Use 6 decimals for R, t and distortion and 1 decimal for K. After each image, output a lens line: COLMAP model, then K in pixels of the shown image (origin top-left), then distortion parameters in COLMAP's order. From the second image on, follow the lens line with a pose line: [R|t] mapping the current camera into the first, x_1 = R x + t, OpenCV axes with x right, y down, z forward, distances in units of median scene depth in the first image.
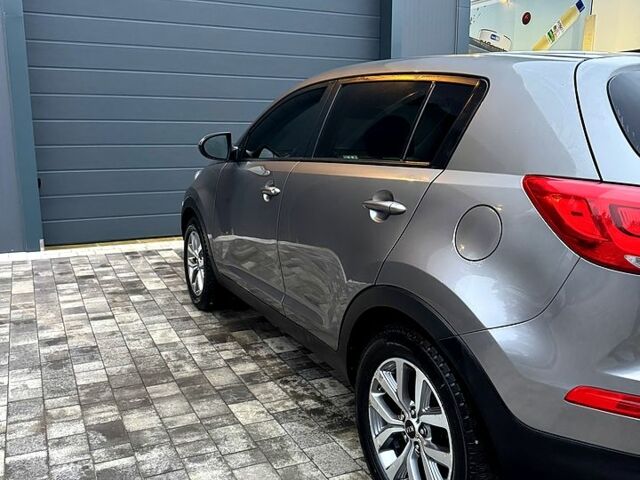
lens RADIAL K [[595.0, 0, 319.1], [0, 595.0, 234.7], [0, 0, 1]] dist [0.036171, 0.000000]
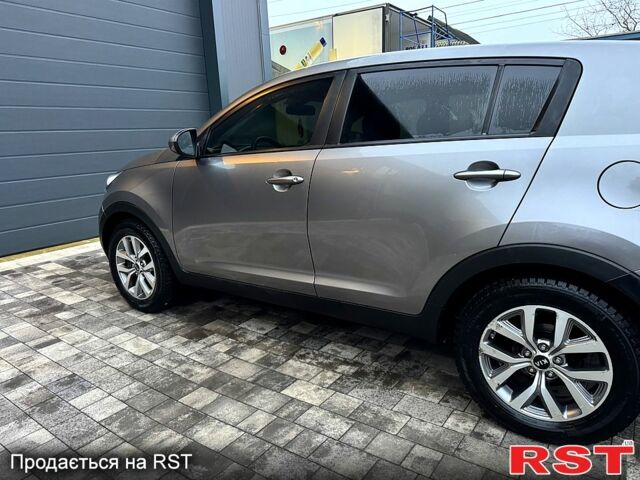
lens RADIAL K [[447.4, 0, 323.4], [0, 447.4, 243.5], [0, 0, 1]] dist [0.002790, -0.022844]
pose [[0.874636, -0.148932, 0.461335, -0.335428], [0.124613, 0.988733, 0.082940, -0.018535], [-0.468490, -0.015054, 0.883341, 0.240395]]
